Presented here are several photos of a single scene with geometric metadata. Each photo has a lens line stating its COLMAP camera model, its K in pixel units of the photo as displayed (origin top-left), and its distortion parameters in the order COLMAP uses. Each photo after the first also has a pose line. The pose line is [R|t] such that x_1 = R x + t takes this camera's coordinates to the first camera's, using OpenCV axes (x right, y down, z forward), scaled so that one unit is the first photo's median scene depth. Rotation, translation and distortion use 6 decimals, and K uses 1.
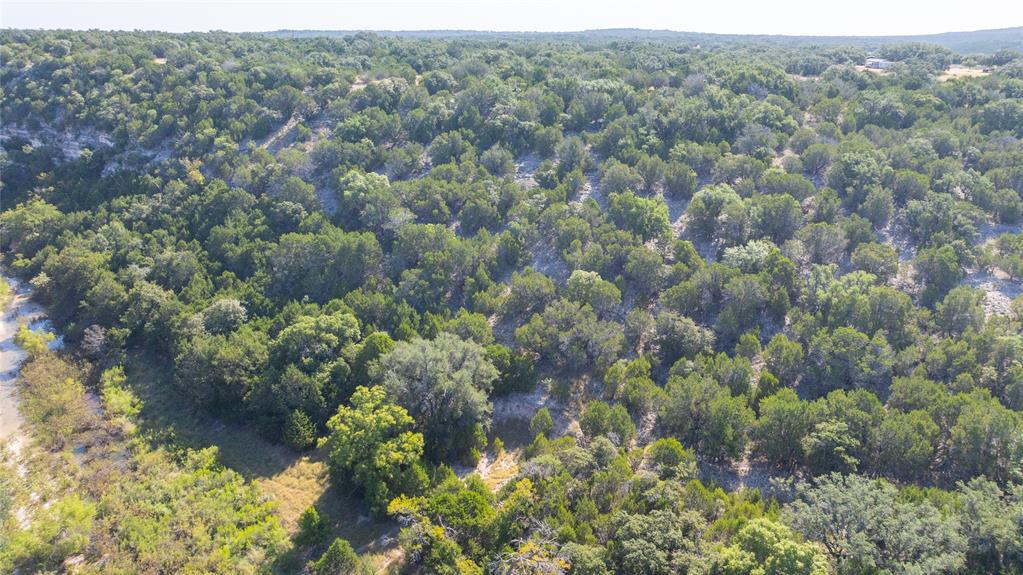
lens RADIAL K [[730.3, 0, 513.5], [0, 730.3, 285.8], [0, 0, 1]] dist [-0.054428, 0.047361]
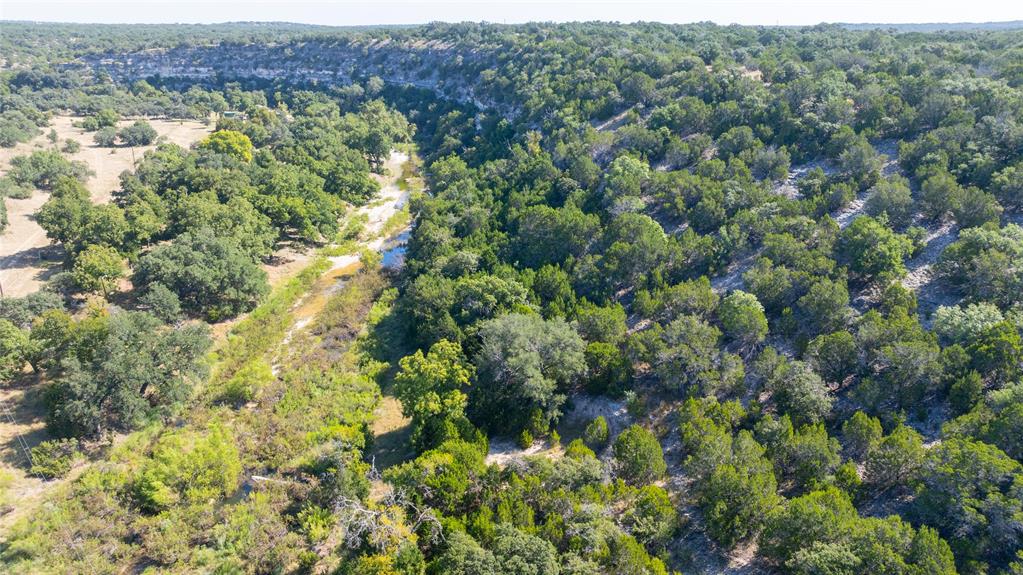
lens RADIAL K [[730.3, 0, 513.5], [0, 730.3, 285.8], [0, 0, 1]] dist [-0.054428, 0.047361]
pose [[0.753694, 0.213252, -0.621666, 0.329148], [-0.207534, 0.974721, 0.082752, -0.032900], [0.623598, 0.066647, 0.778899, 0.122094]]
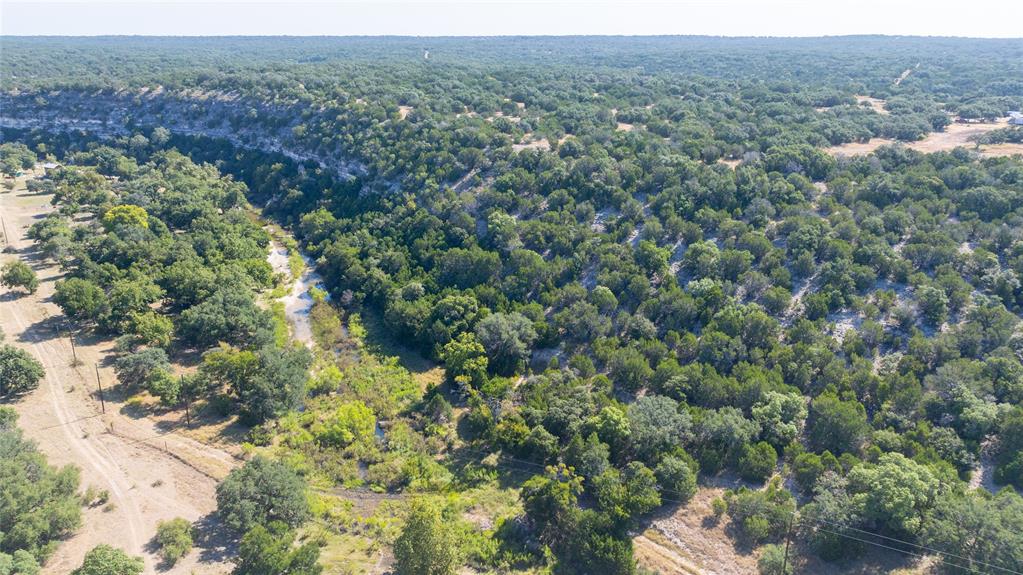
lens RADIAL K [[730.3, 0, 513.5], [0, 730.3, 285.8], [0, 0, 1]] dist [-0.054428, 0.047361]
pose [[0.951354, 0.097428, -0.292291, 0.314814], [-0.095620, 0.995207, 0.020503, -0.028959], [0.292888, 0.008443, 0.956110, -0.569051]]
